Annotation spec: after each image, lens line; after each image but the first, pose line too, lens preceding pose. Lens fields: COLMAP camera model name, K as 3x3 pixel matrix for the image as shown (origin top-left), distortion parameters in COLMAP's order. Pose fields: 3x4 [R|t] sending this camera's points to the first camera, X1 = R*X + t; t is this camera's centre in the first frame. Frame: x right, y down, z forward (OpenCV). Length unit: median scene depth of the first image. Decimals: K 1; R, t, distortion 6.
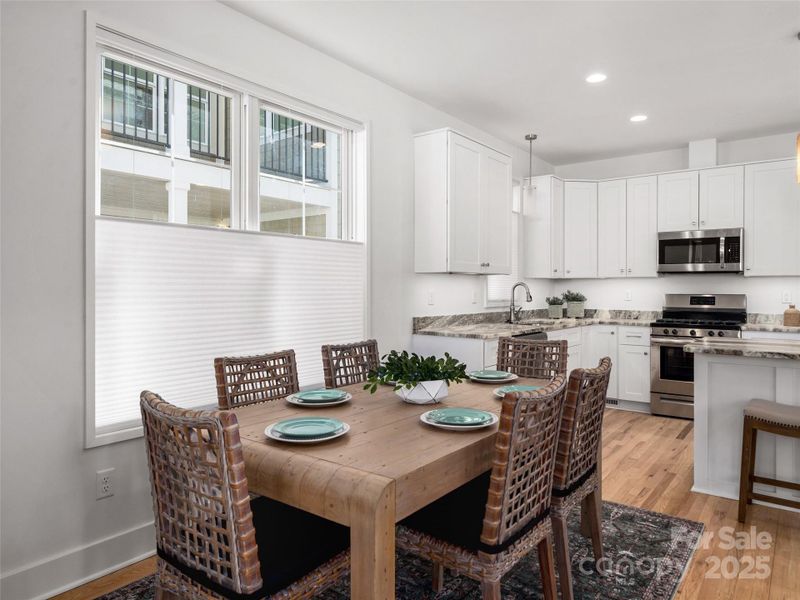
lens RADIAL K [[536.5, 0, 401.9], [0, 536.5, 286.1], [0, 0, 1]] dist [0.001518, 0.002129]
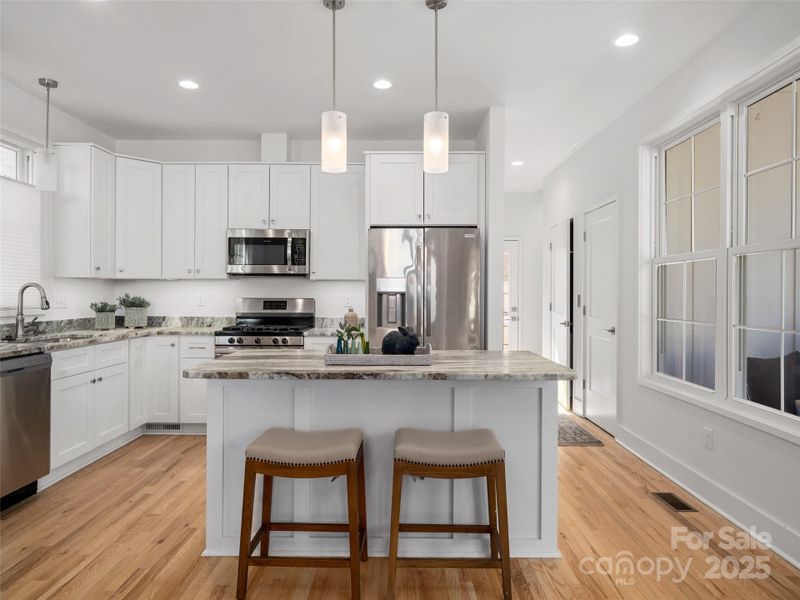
lens RADIAL K [[513.5, 0, 405.9], [0, 513.5, 294.6], [0, 0, 1]] dist [-0.014889, 0.001545]
pose [[0.792677, 0.001159, 0.609641, 0.265051], [-0.006794, 0.999953, 0.006933, 0.001477], [-0.609605, -0.009637, 0.792647, 0.203262]]
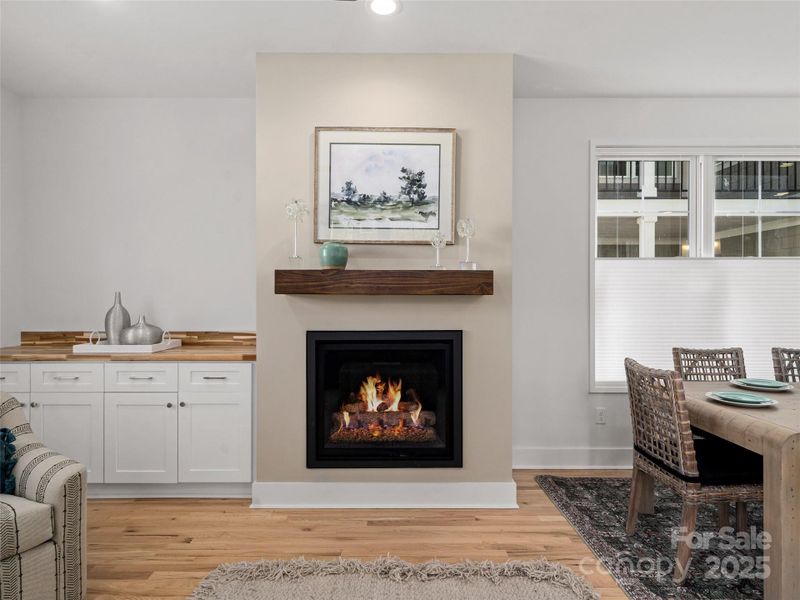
lens RADIAL K [[444.5, 0, 392.1], [0, 444.5, 297.9], [0, 0, 1]] dist [0.006661, 0.000391]
pose [[0.608612, 0.002053, -0.793465, 0.091295], [0.003449, 0.999980, 0.005233, -0.007679], [0.793460, -0.005922, 0.608593, -0.214038]]
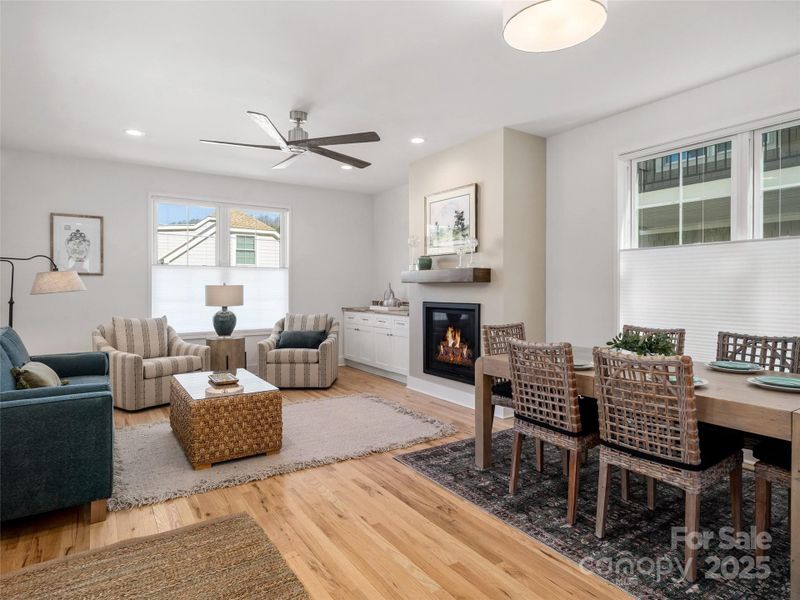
lens RADIAL K [[470.6, 0, 406.2], [0, 470.6, 288.5], [0, 0, 1]] dist [0.018778, -0.004241]
pose [[-0.323268, 0.003545, -0.946301, 0.766237], [0.006541, 0.999977, 0.001512, 0.003687], [0.946285, -0.005701, -0.323283, 0.458196]]
